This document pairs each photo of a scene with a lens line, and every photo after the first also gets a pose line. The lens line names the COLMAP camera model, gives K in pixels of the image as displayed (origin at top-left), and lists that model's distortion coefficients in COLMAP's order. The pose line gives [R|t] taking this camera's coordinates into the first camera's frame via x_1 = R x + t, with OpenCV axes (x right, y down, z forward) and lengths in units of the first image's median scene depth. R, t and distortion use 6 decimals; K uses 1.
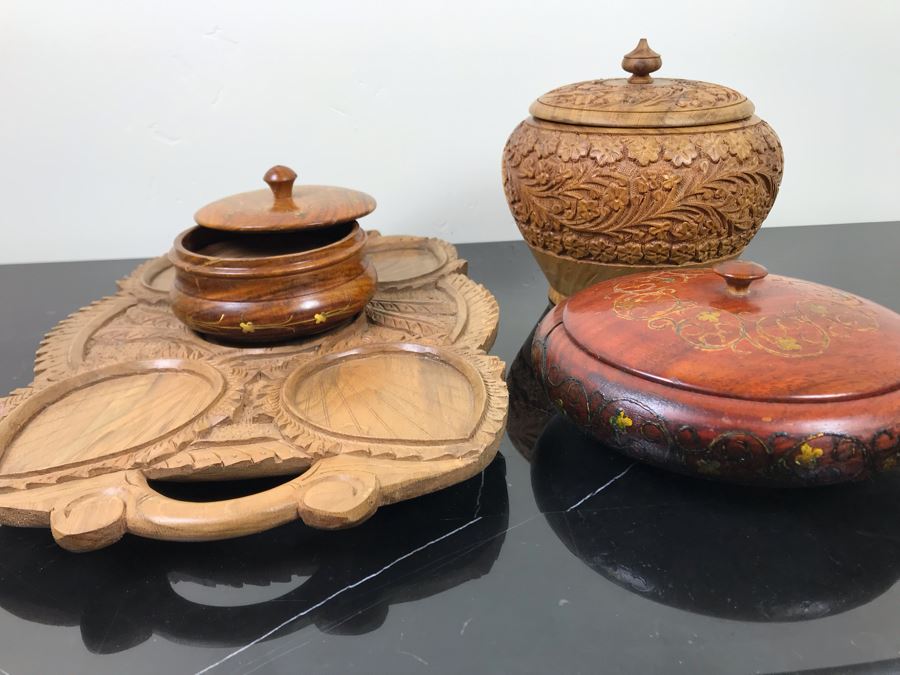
lens RADIAL K [[753.8, 0, 446.3], [0, 753.8, 326.5], [0, 0, 1]] dist [0.015869, 0.001017]
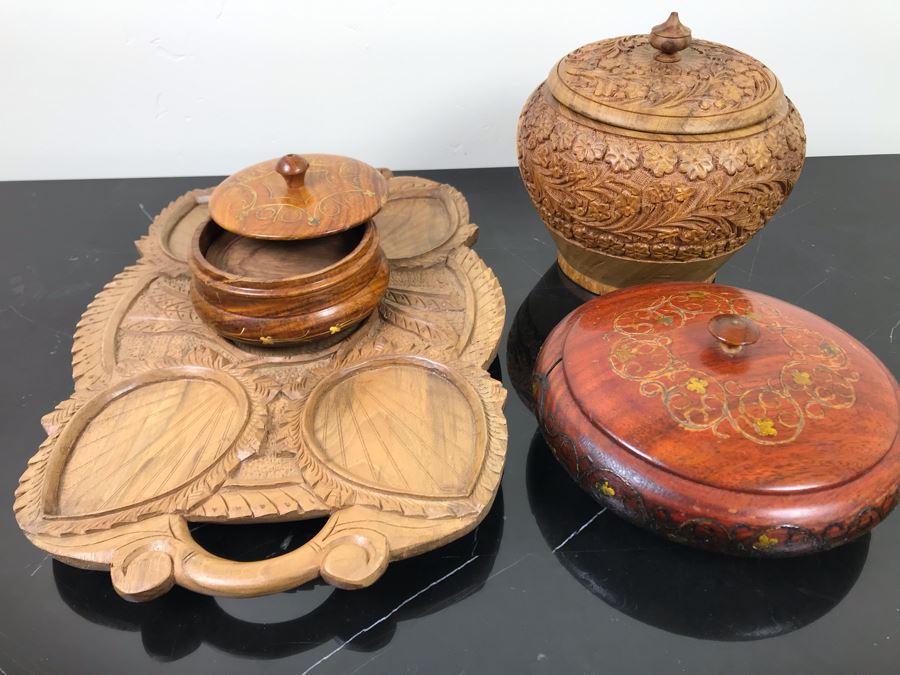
lens RADIAL K [[753.8, 0, 446.3], [0, 753.8, 326.5], [0, 0, 1]] dist [0.015869, 0.001017]
pose [[0.999471, 0.029989, -0.012581, 0.002222], [-0.025516, 0.962974, 0.268384, -0.326817], [0.020164, -0.267921, 0.963230, -0.015720]]
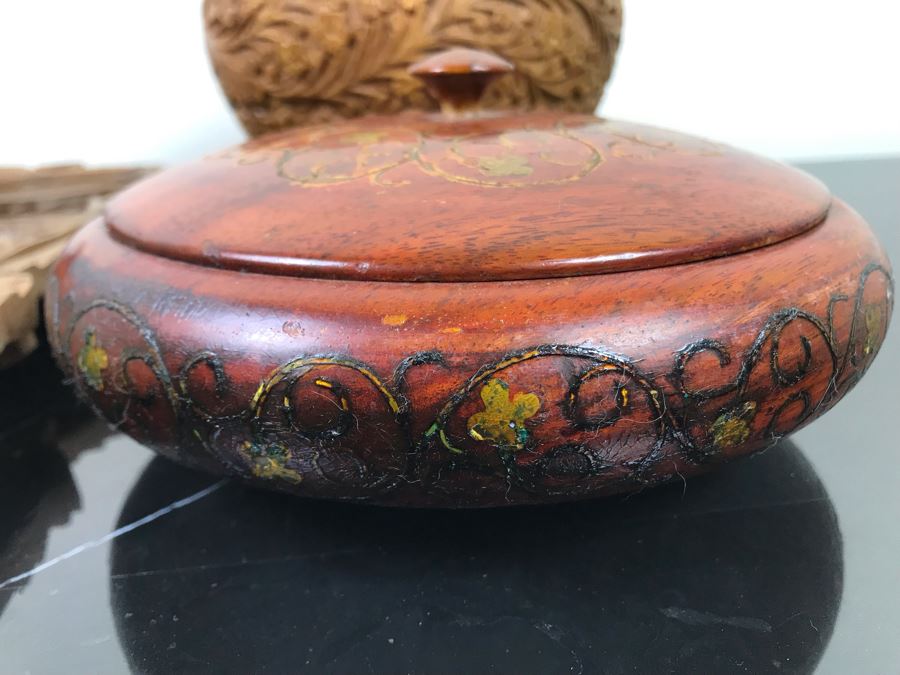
lens RADIAL K [[764.4, 0, 453.8], [0, 764.4, 333.5], [0, 0, 1]] dist [0.020522, -0.088533]
pose [[0.997384, -0.028994, 0.066210, 0.322545], [0.031415, 0.998864, -0.035828, 0.107965], [-0.065096, 0.037815, 0.997162, 0.474059]]
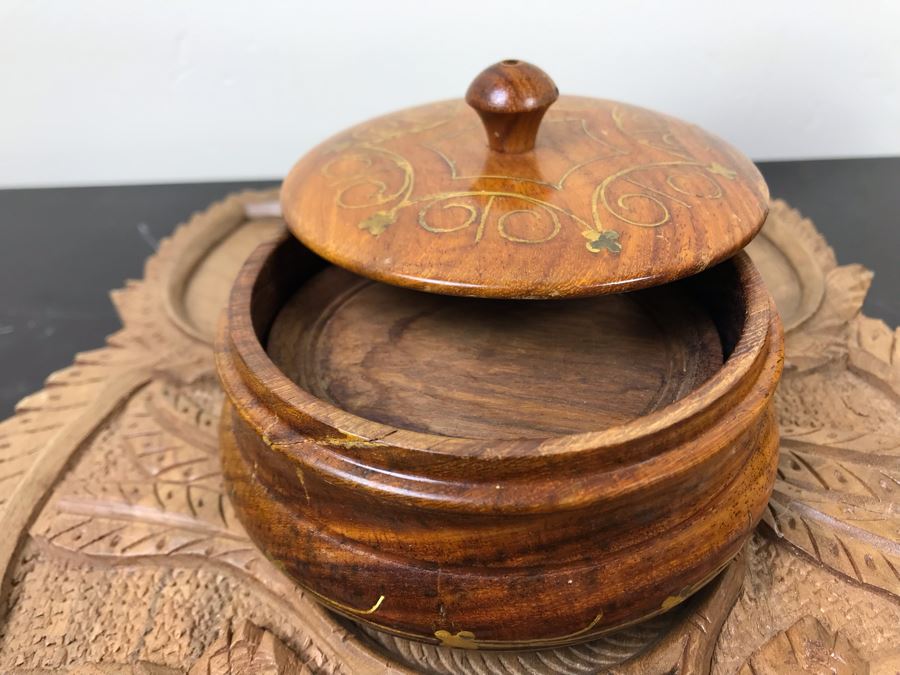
lens RADIAL K [[771.7, 0, 450.0], [0, 771.7, 337.5], [0, 0, 1]] dist [-0.012431, -0.004608]
pose [[0.996446, 0.050605, -0.067342, -0.271105], [-0.033952, 0.972899, 0.228725, -0.206951], [0.077092, -0.225626, 0.971159, 0.760726]]
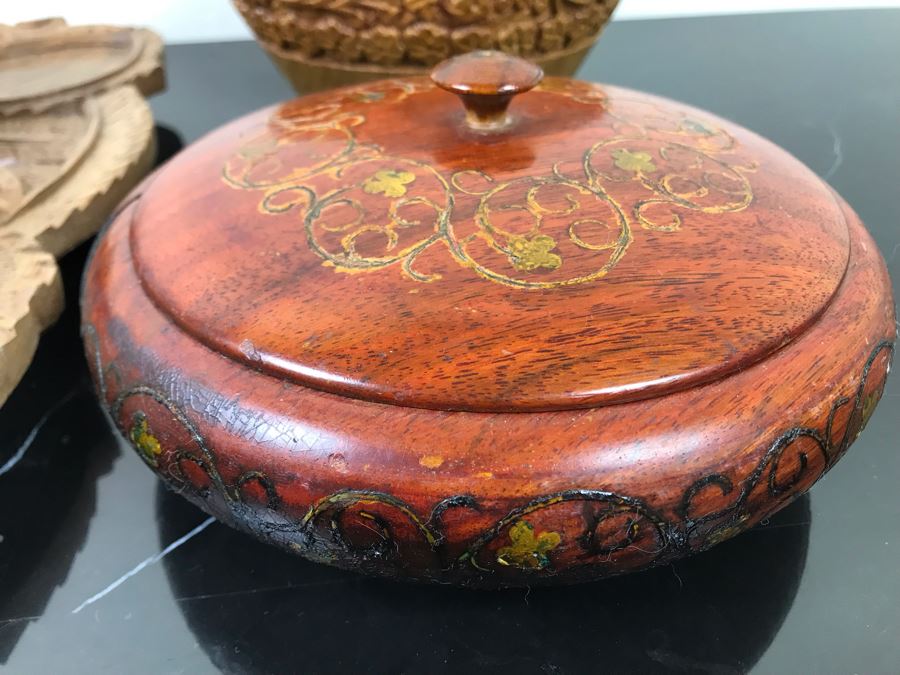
lens RADIAL K [[764.4, 0, 453.8], [0, 764.4, 333.5], [0, 0, 1]] dist [0.020522, -0.088533]
pose [[0.997159, -0.028351, 0.069784, 0.308489], [0.010735, 0.970495, 0.240881, -0.030927], [-0.074554, -0.239447, 0.968043, 0.469889]]
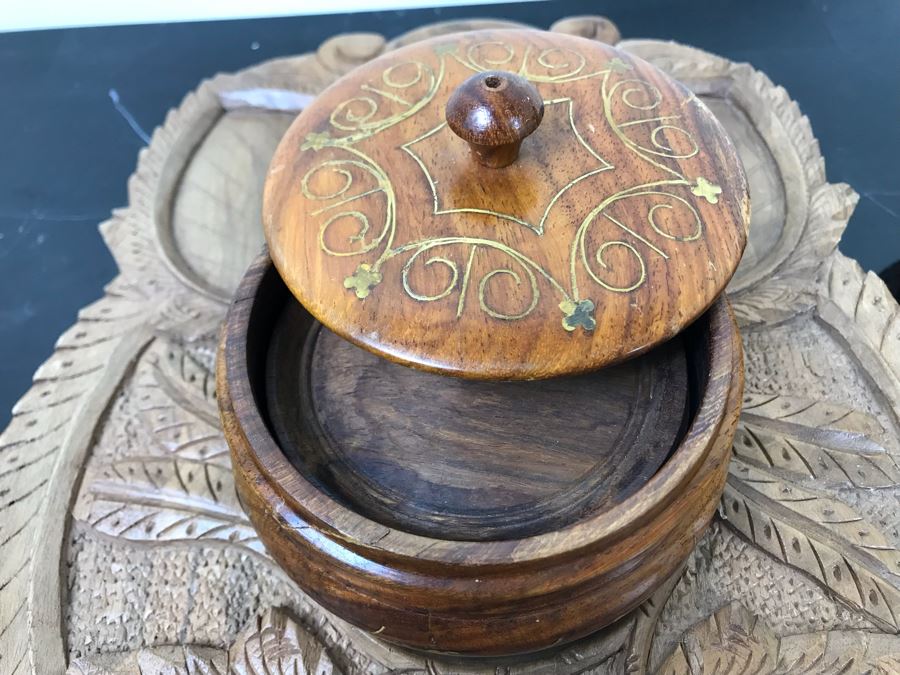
lens RADIAL K [[764.4, 0, 453.8], [0, 764.4, 333.5], [0, 0, 1]] dist [0.020522, -0.088533]
pose [[0.997947, 0.051452, -0.038139, -0.272769], [-0.022164, 0.836147, 0.548057, -0.373753], [0.060088, -0.546086, 0.835571, 0.807003]]
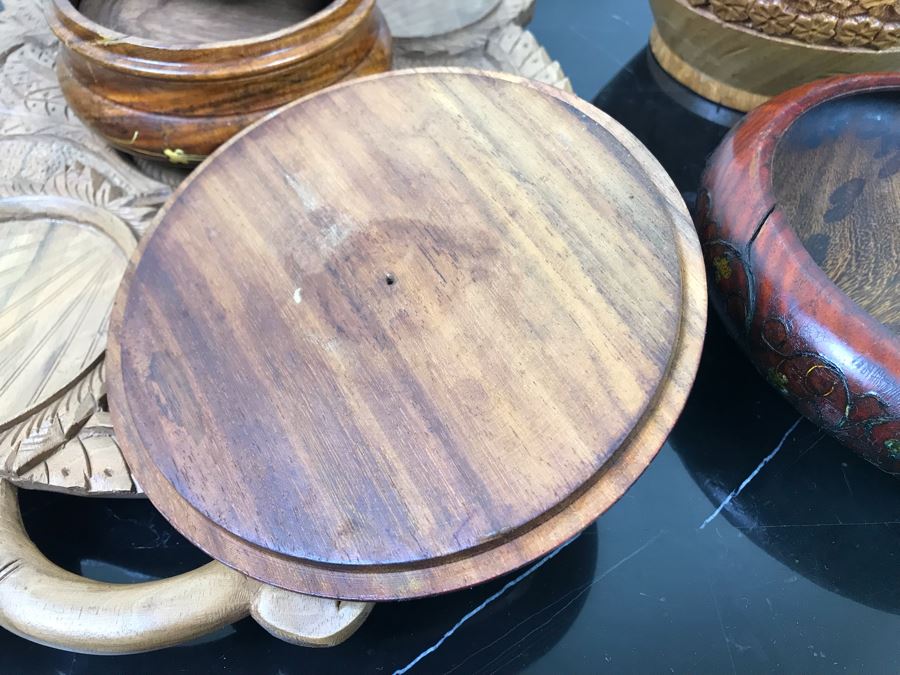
lens RADIAL K [[753.8, 0, 446.3], [0, 753.8, 326.5], [0, 0, 1]] dist [0.015869, 0.001017]
pose [[0.996174, 0.086476, 0.012629, -0.046363], [-0.081889, 0.873173, 0.480483, -0.206646], [0.030523, -0.479679, 0.876913, 0.419169]]
